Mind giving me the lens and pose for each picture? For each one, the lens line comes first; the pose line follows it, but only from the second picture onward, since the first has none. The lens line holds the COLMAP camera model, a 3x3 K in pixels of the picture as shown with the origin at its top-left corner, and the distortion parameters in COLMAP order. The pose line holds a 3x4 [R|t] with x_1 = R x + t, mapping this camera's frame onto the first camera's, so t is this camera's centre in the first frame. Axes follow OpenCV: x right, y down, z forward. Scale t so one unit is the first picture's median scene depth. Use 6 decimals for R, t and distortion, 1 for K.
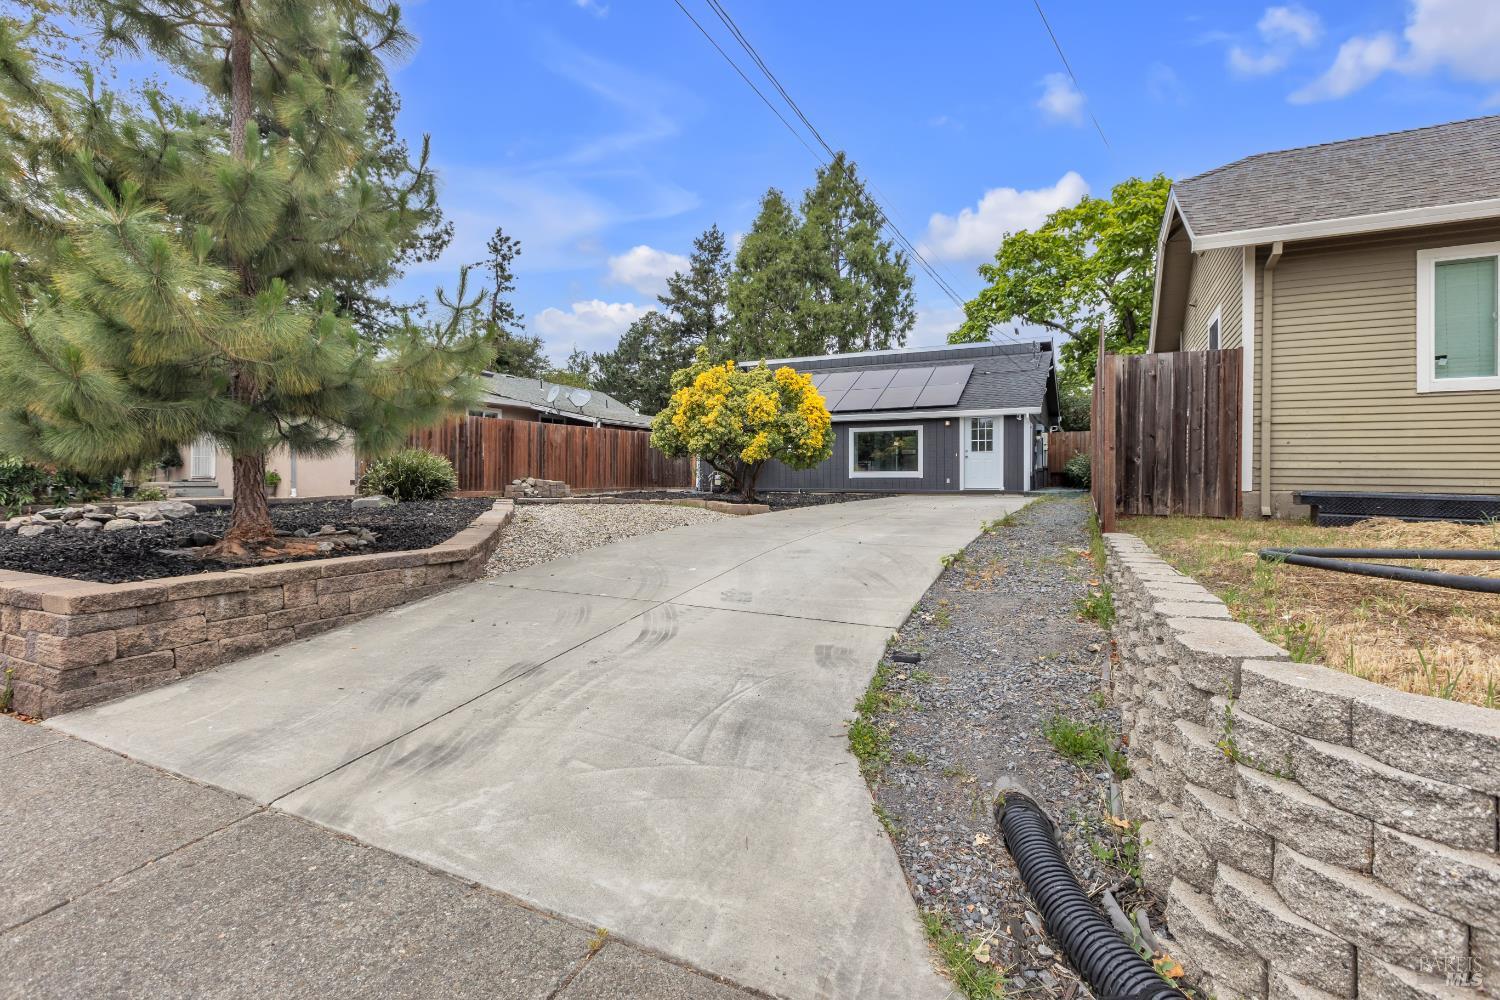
lens RADIAL K [[698.4, 0, 741.2], [0, 698.4, 478.8], [0, 0, 1]] dist [0.000917, -0.000021]
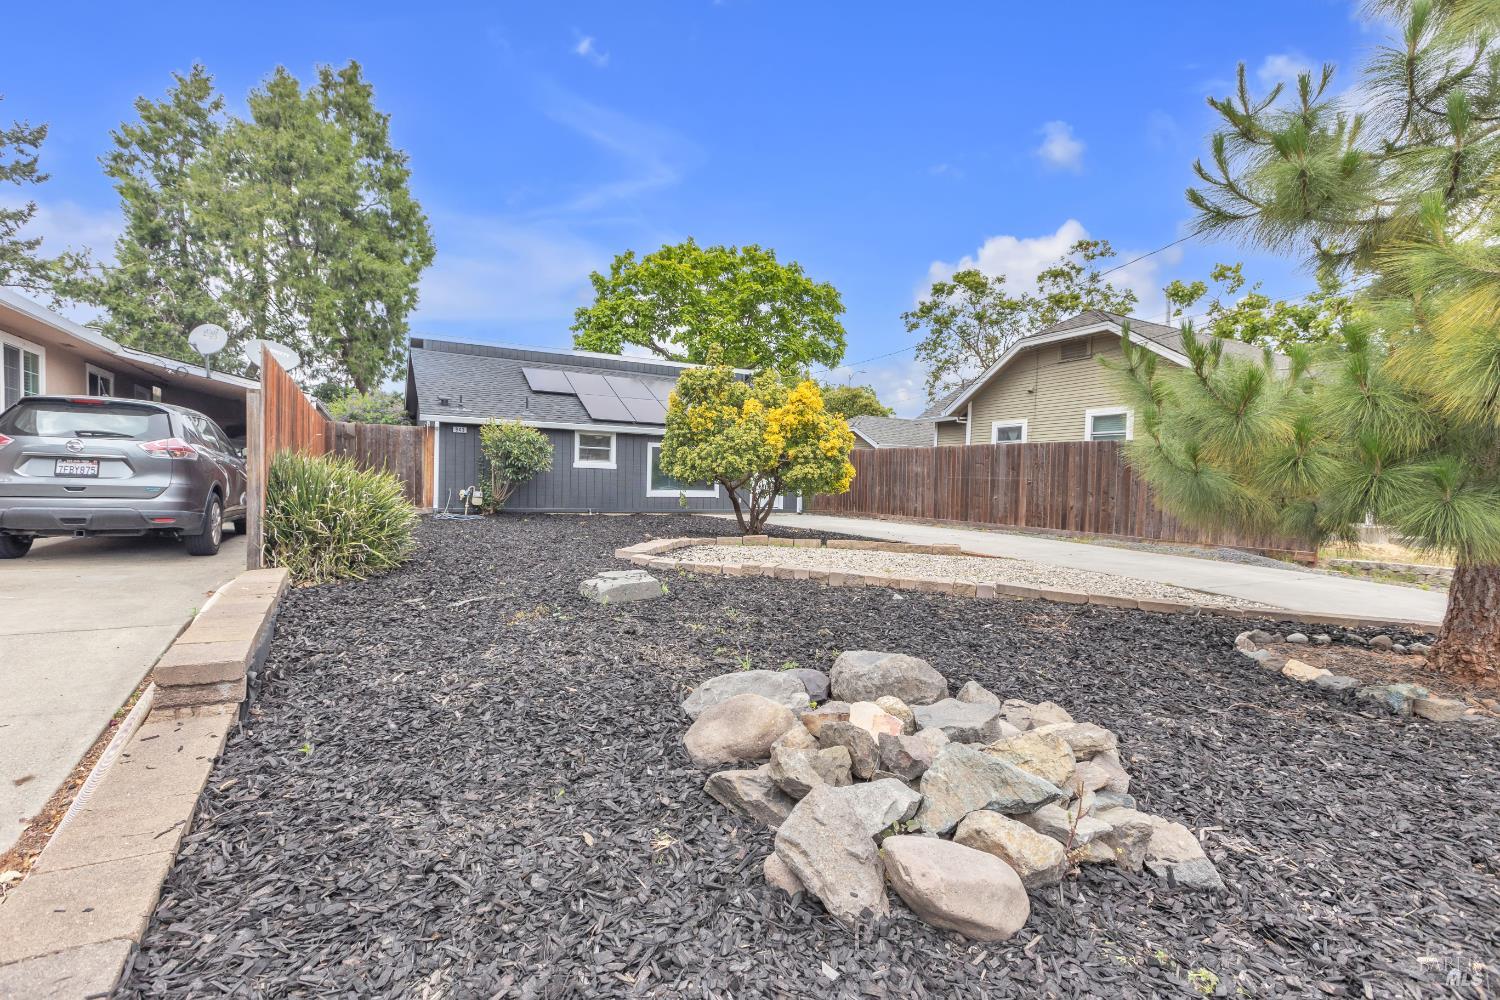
lens RADIAL K [[698.4, 0, 741.2], [0, 698.4, 478.8], [0, 0, 1]] dist [0.000917, -0.000021]
pose [[0.568276, 0.015788, 0.822686, -0.478479], [-0.024502, 0.999697, -0.002260, -0.023542], [-0.822473, -0.018873, 0.568491, 0.347885]]
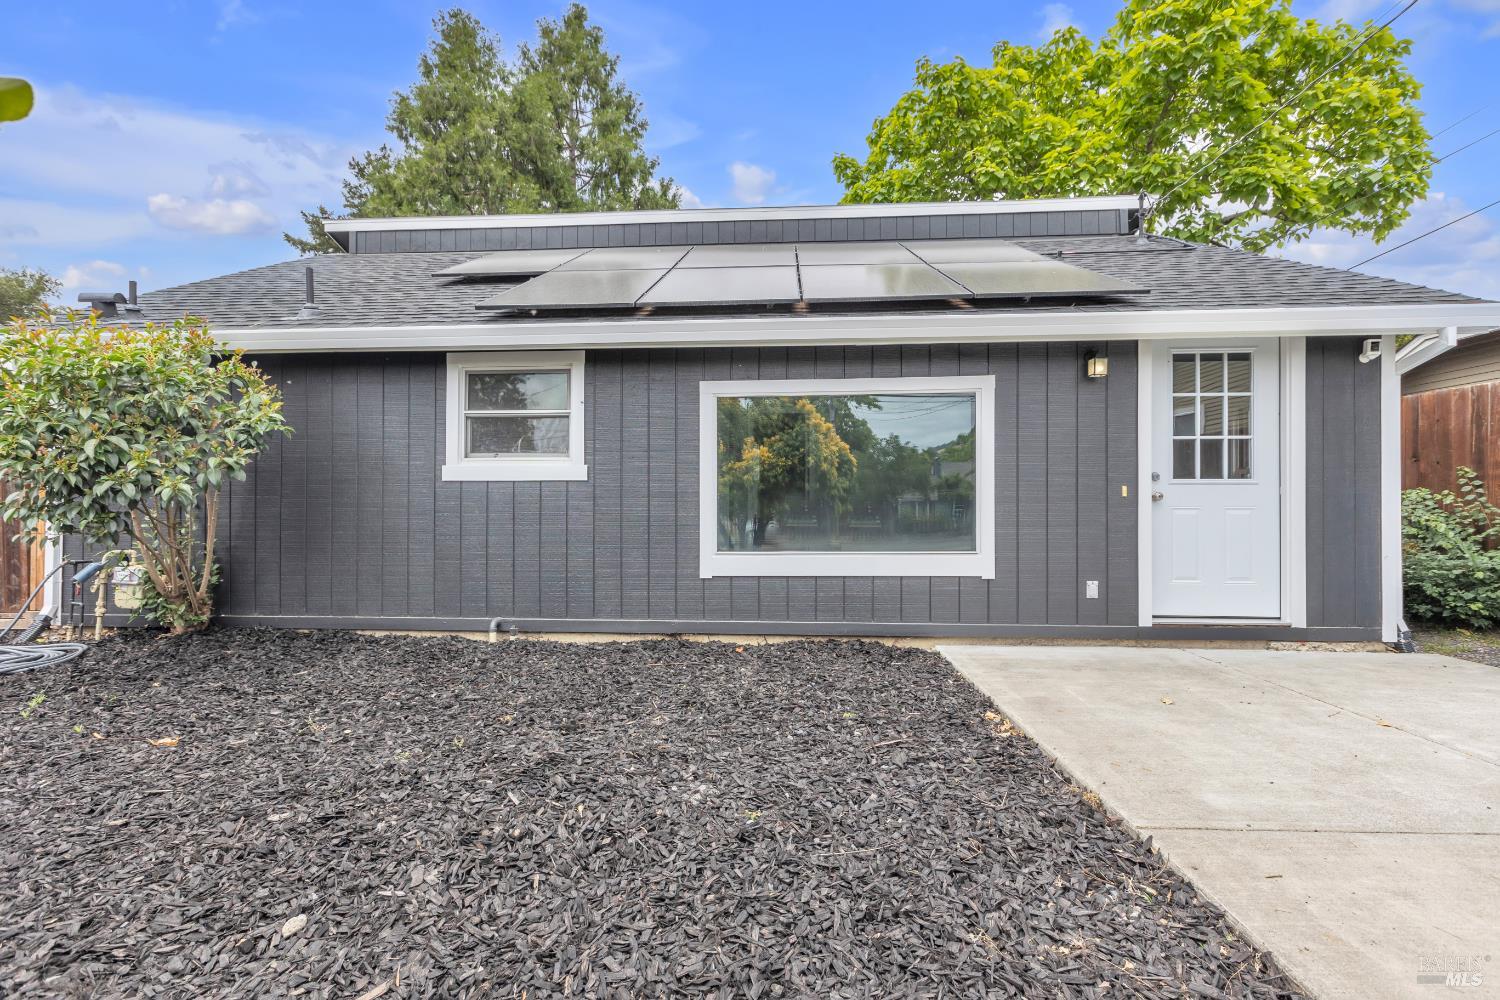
lens RADIAL K [[678.4, 0, 745.7], [0, 678.4, 491.8], [0, 0, 1]] dist [0.003278, -0.000137]
pose [[0.916295, 0.002372, 0.400498, 0.064749], [0.003092, 0.999911, -0.012997, -0.026280], [-0.400493, 0.013147, 0.916206, 0.700732]]
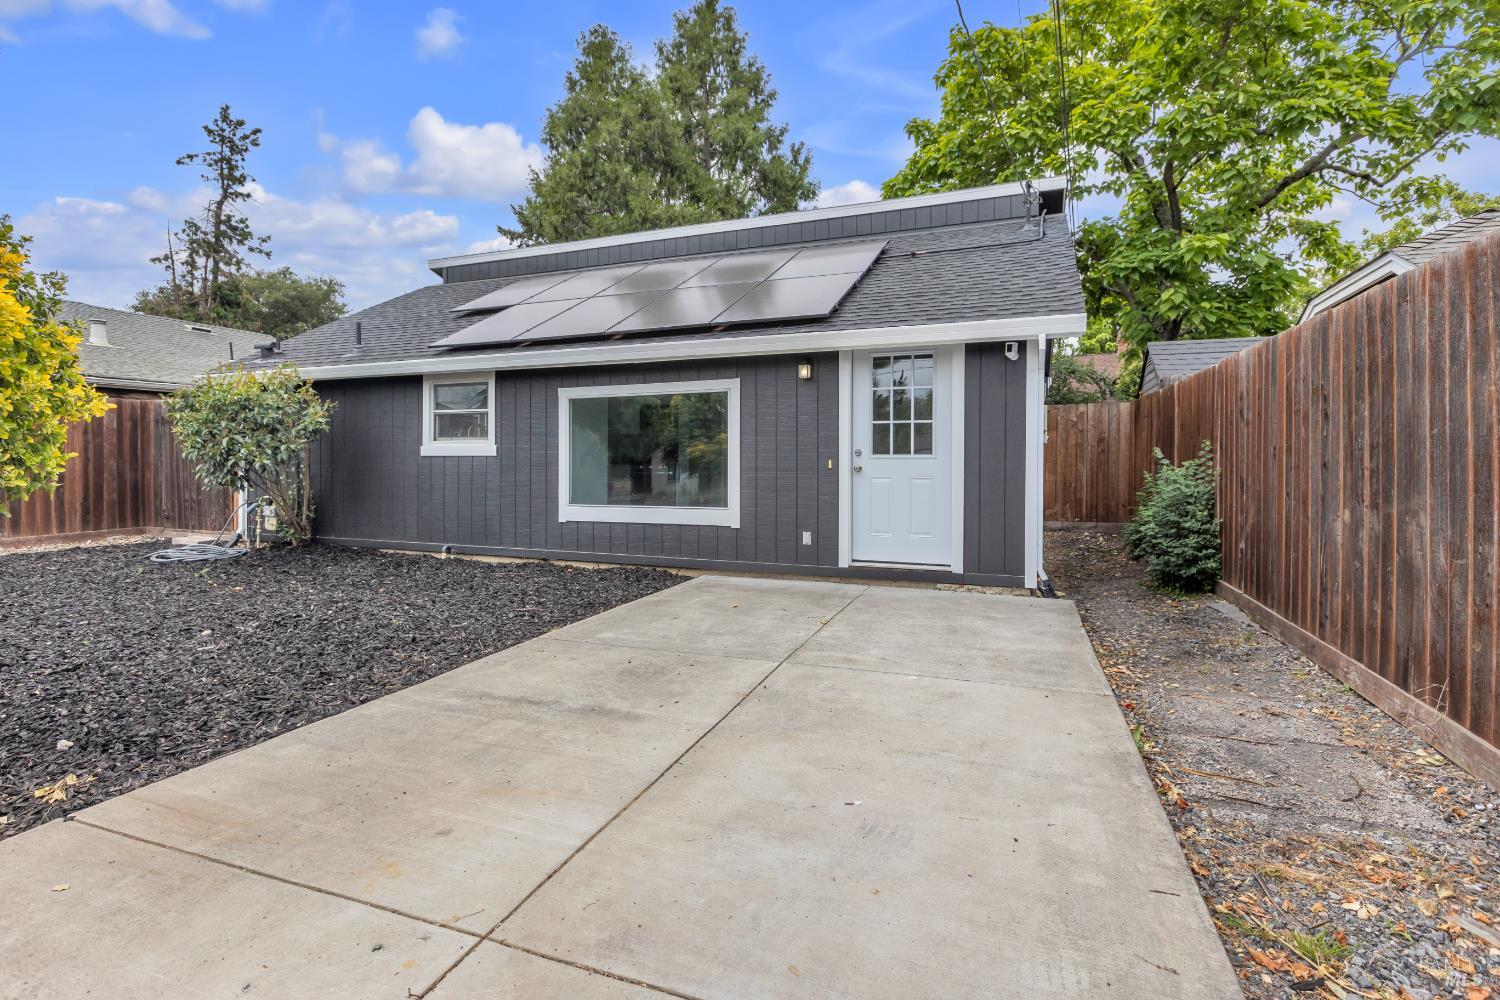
lens RADIAL K [[732.8, 0, 741.4], [0, 732.8, 457.2], [0, 0, 1]] dist [0.003763, -0.000200]
pose [[0.995615, -0.001909, 0.093530, 0.196291], [0.002131, 0.999995, -0.002277, -0.031303], [-0.093525, 0.002466, 0.995614, 0.547471]]
